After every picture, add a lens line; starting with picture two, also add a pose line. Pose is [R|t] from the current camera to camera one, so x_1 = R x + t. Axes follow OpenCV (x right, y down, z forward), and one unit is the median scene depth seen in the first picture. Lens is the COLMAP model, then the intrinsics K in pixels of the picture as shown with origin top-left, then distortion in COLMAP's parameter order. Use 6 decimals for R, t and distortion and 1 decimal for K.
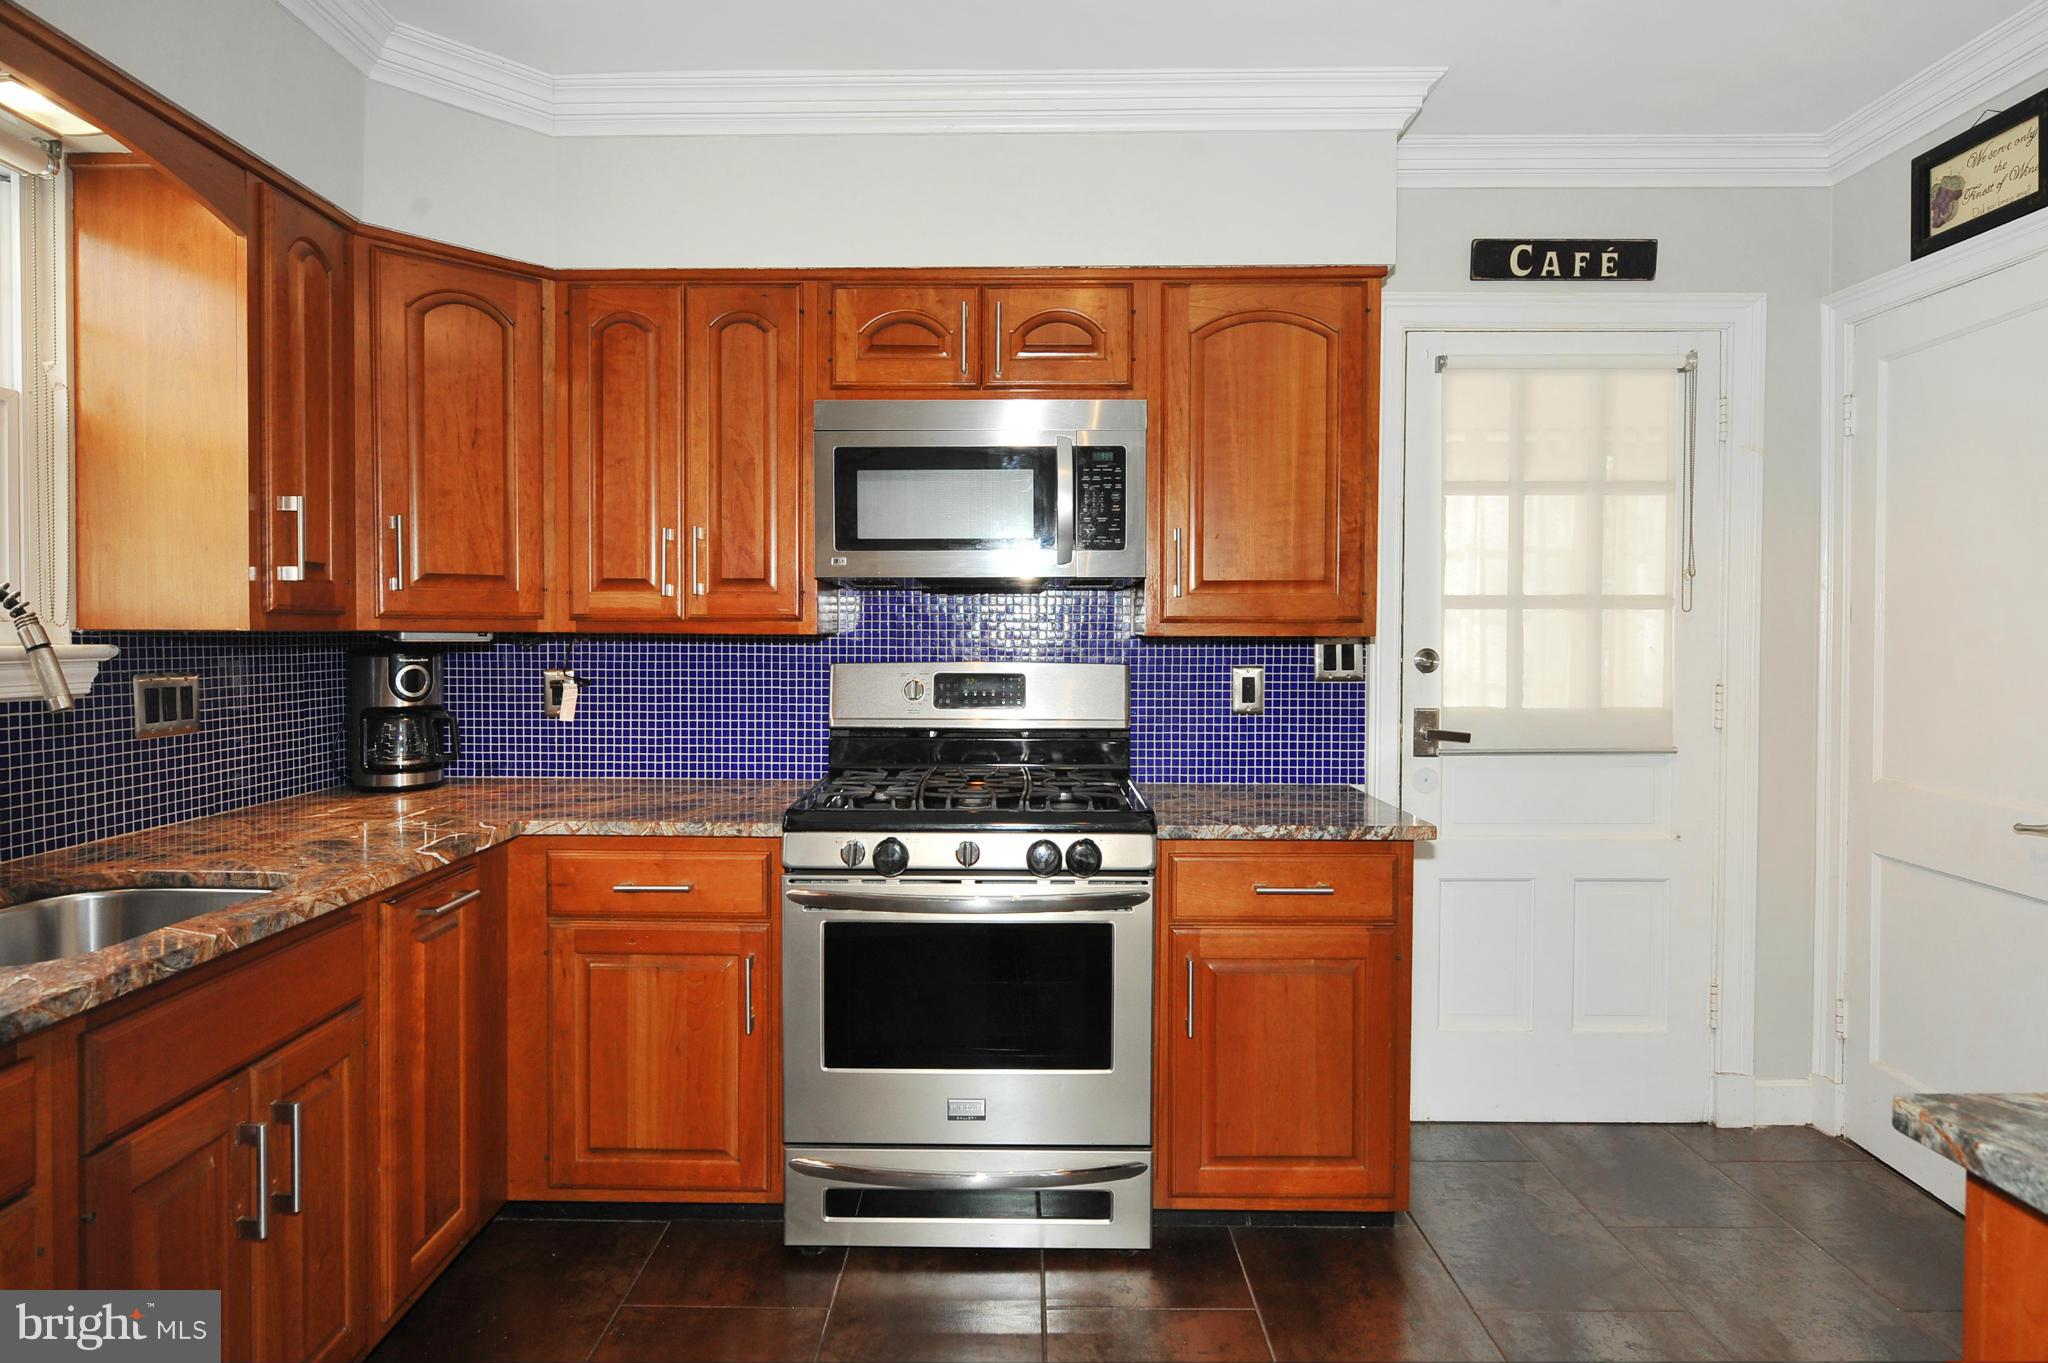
lens RADIAL K [[1134.3, 0, 1021.0], [0, 1134.3, 658.8], [0, 0, 1]] dist [-0.002517, -0.001017]
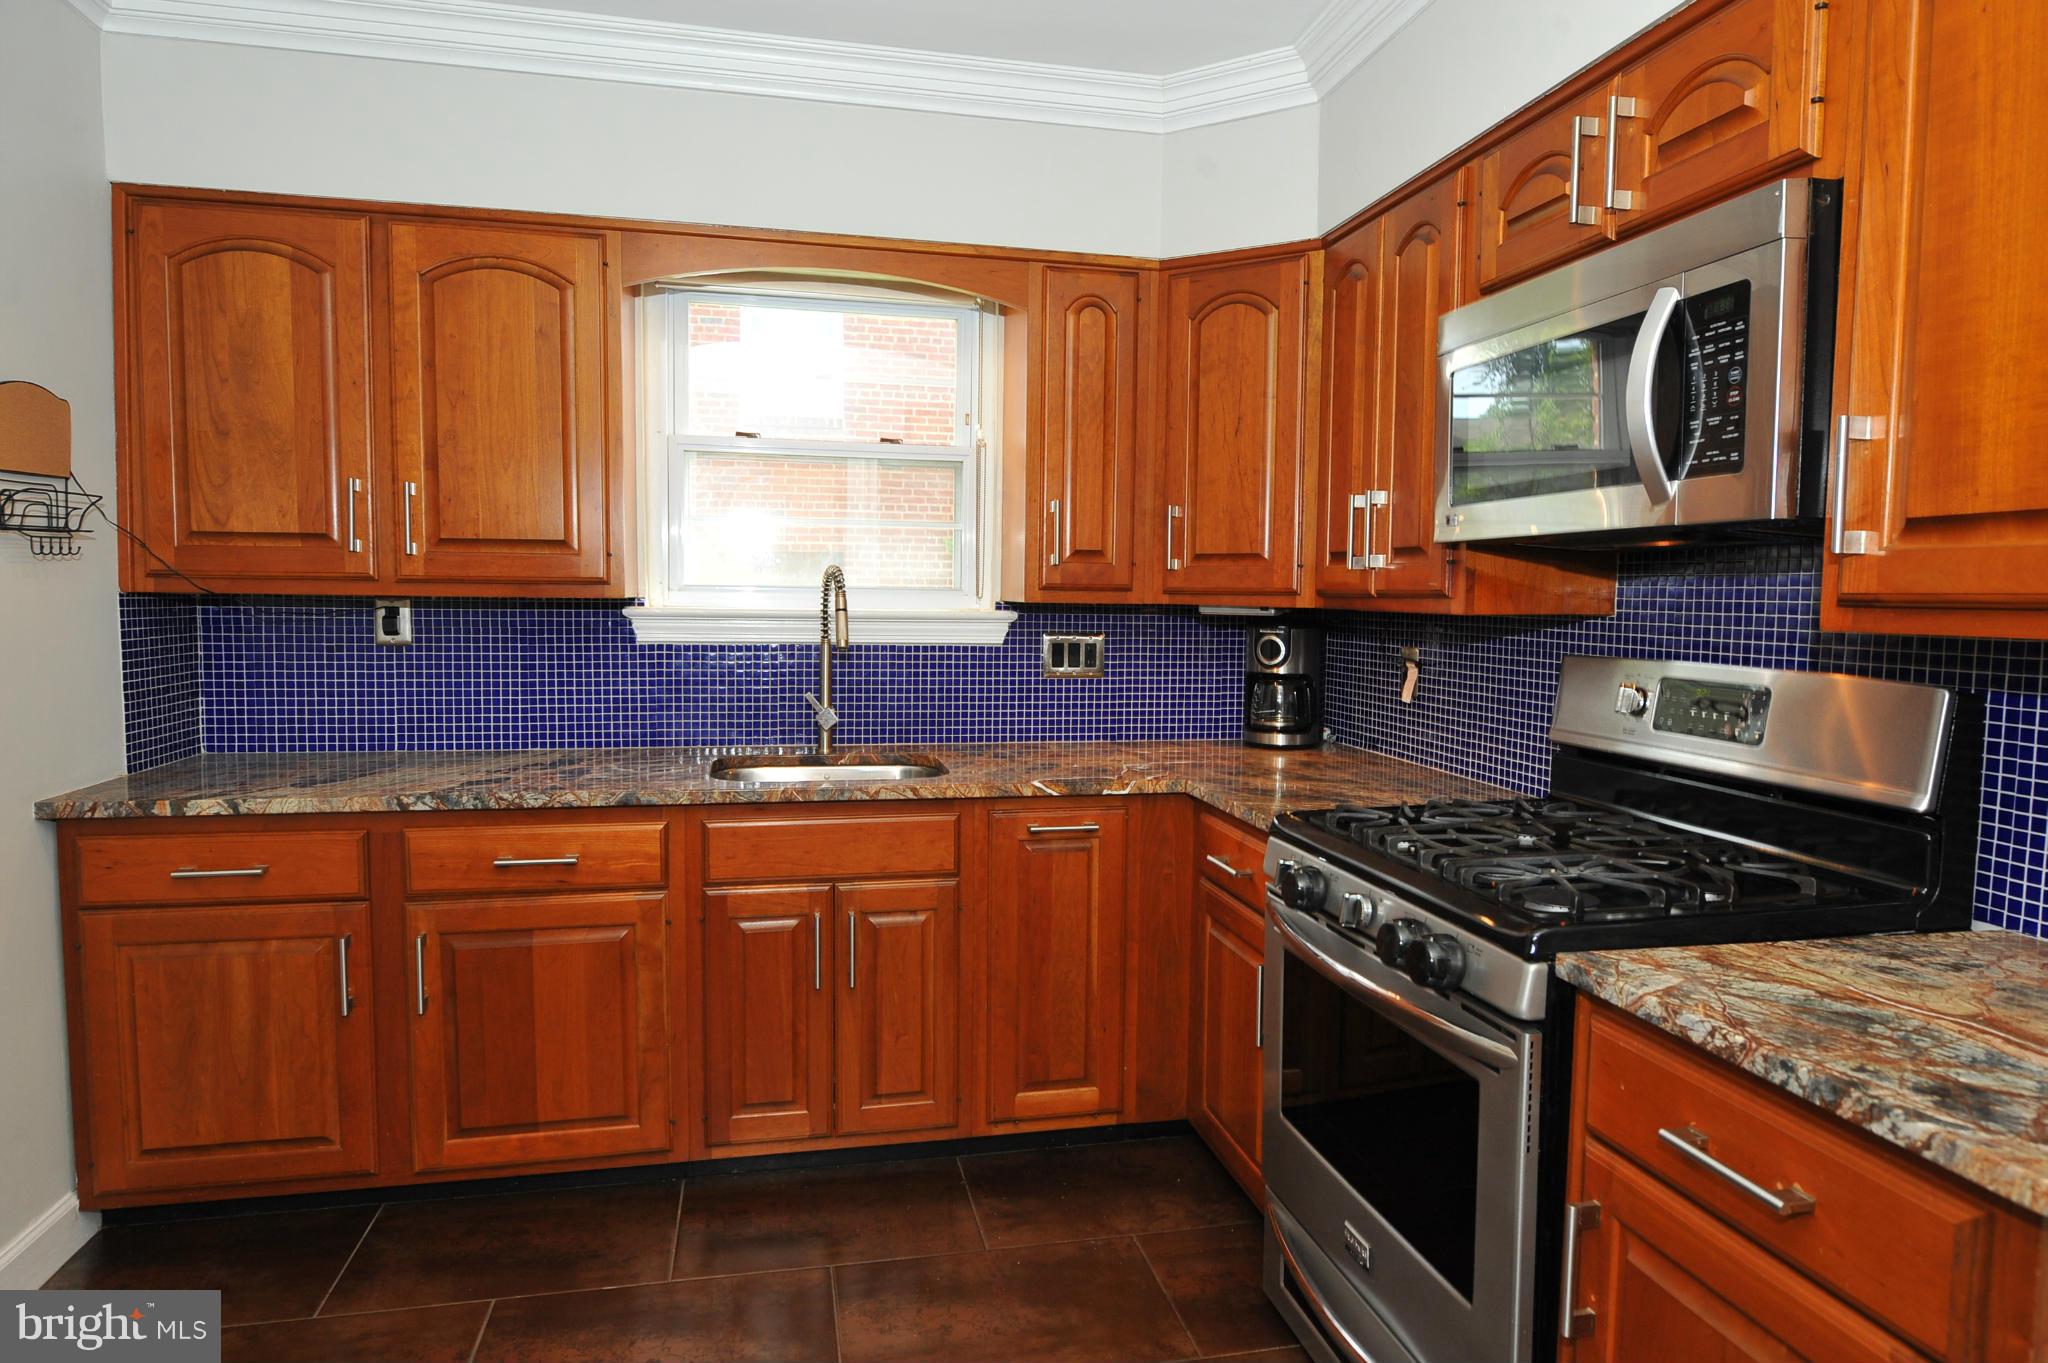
lens RADIAL K [[1208.0, 0, 1024.0], [0, 1208.0, 681.5], [0, 0, 1]] dist [0.001324, -0.000725]
pose [[0.216409, 0.073046, -0.973566, 0.591589], [-0.035046, 0.997136, 0.067024, -0.021885], [0.975674, 0.019615, 0.218349, 0.536831]]
